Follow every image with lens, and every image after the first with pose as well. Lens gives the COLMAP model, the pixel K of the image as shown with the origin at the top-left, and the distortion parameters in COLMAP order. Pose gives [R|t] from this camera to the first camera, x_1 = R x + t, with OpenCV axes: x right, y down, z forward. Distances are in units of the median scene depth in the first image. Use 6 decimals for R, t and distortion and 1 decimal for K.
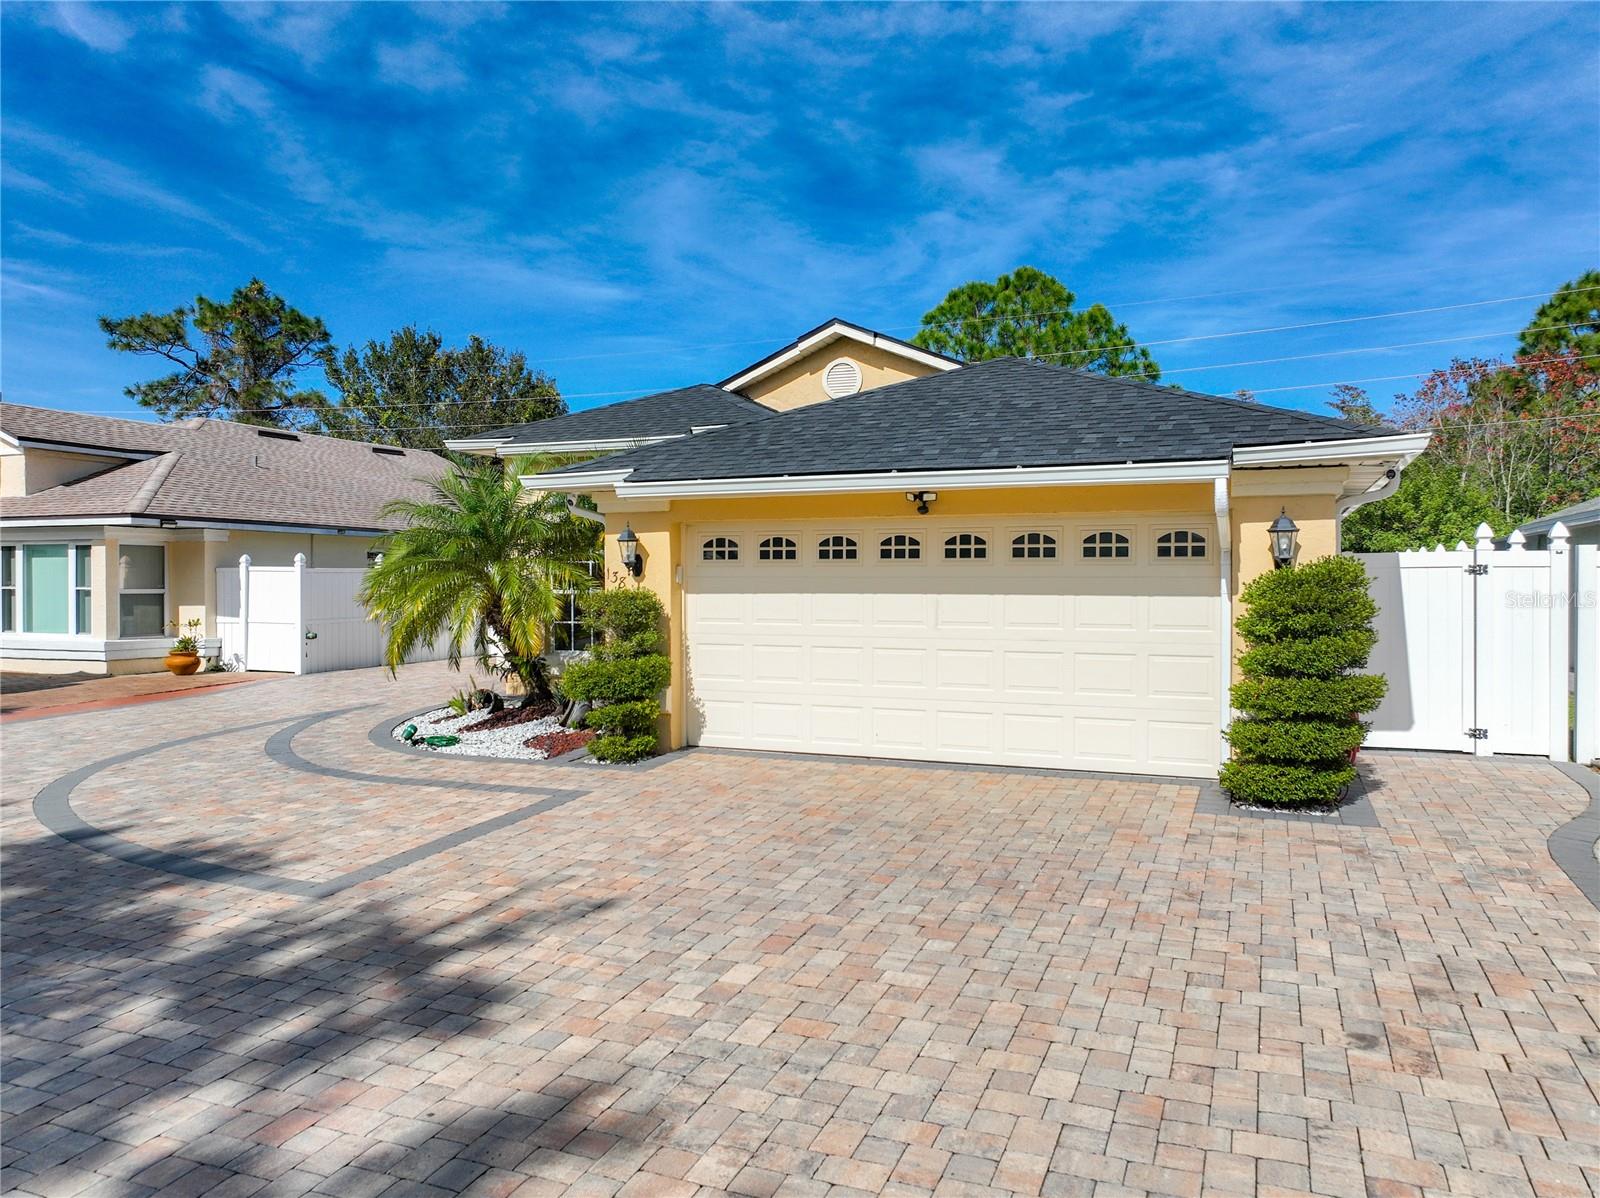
lens RADIAL K [[1124.6, 0, 802.9], [0, 1124.6, 598.0], [0, 0, 1]] dist [-0.000883, 0.017842]
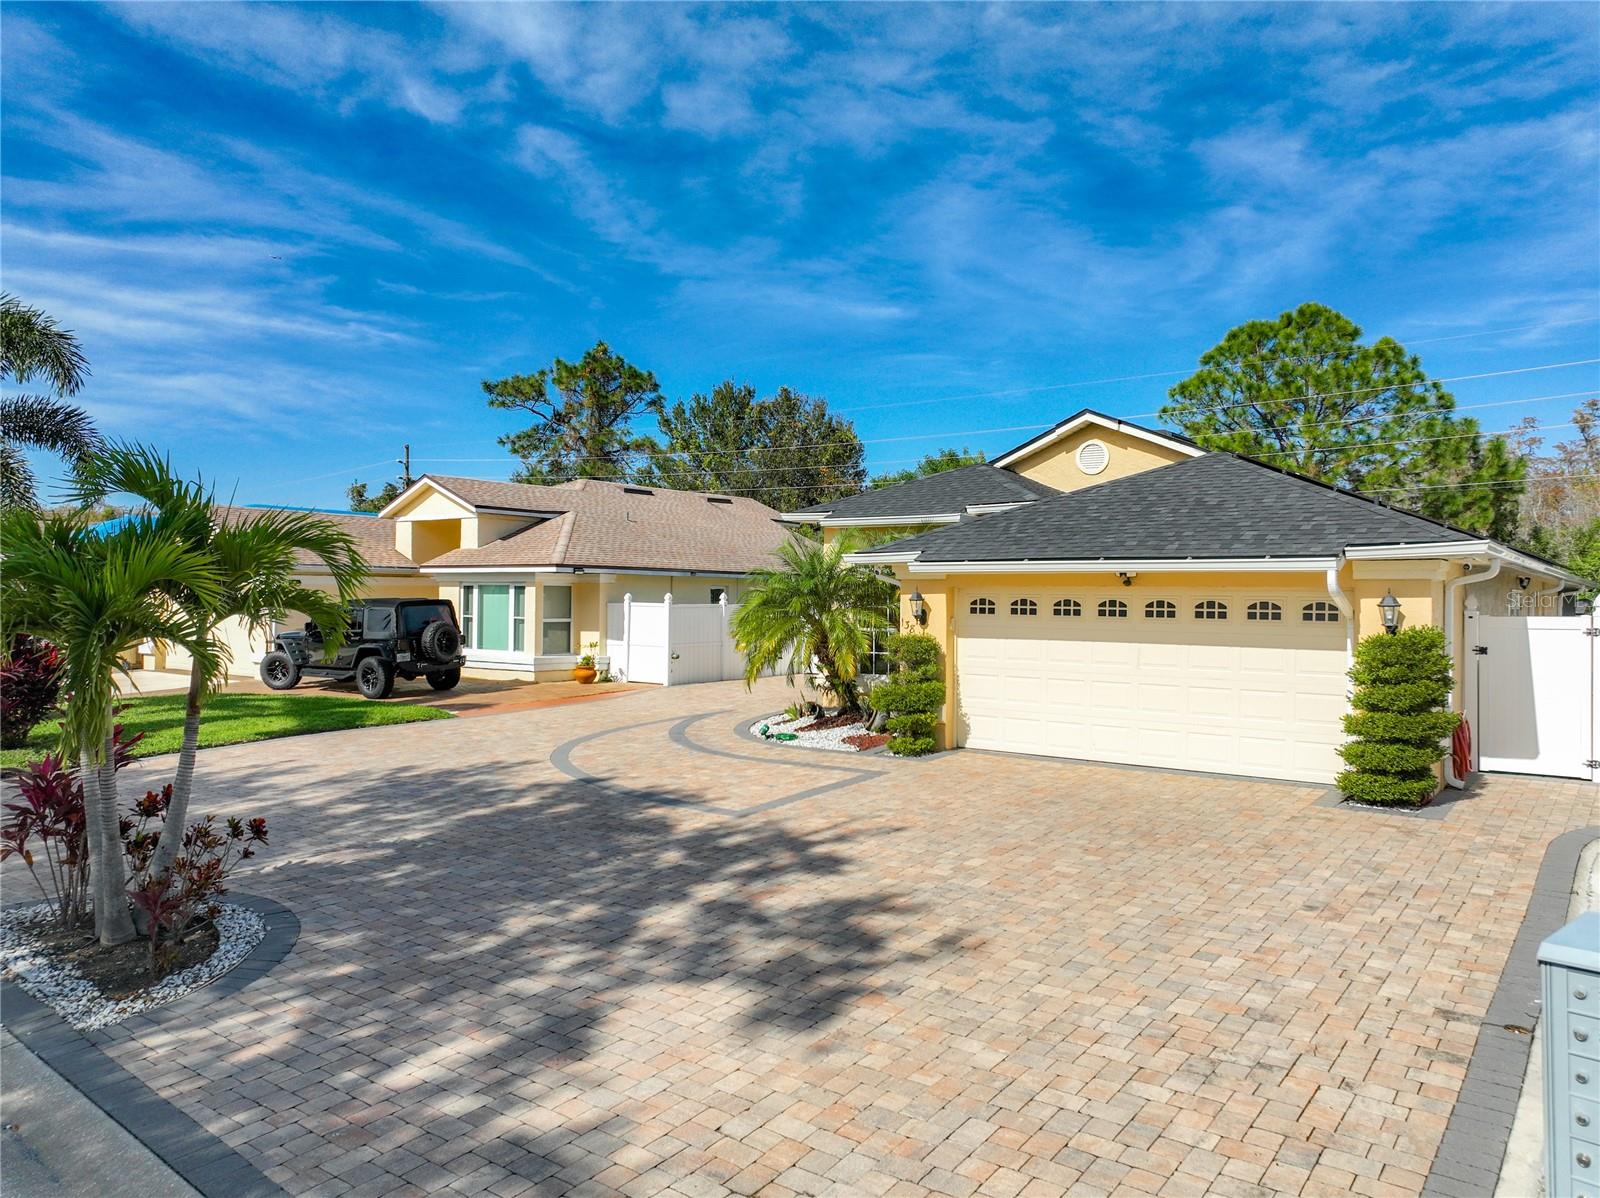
lens RADIAL K [[1124.6, 0, 802.9], [0, 1124.6, 598.0], [0, 0, 1]] dist [-0.000883, 0.017842]
pose [[0.967689, 0.009986, -0.251950, 0.055903], [-0.014133, 0.999793, -0.014655, -0.027303], [0.251752, 0.017742, 0.967629, -0.363325]]
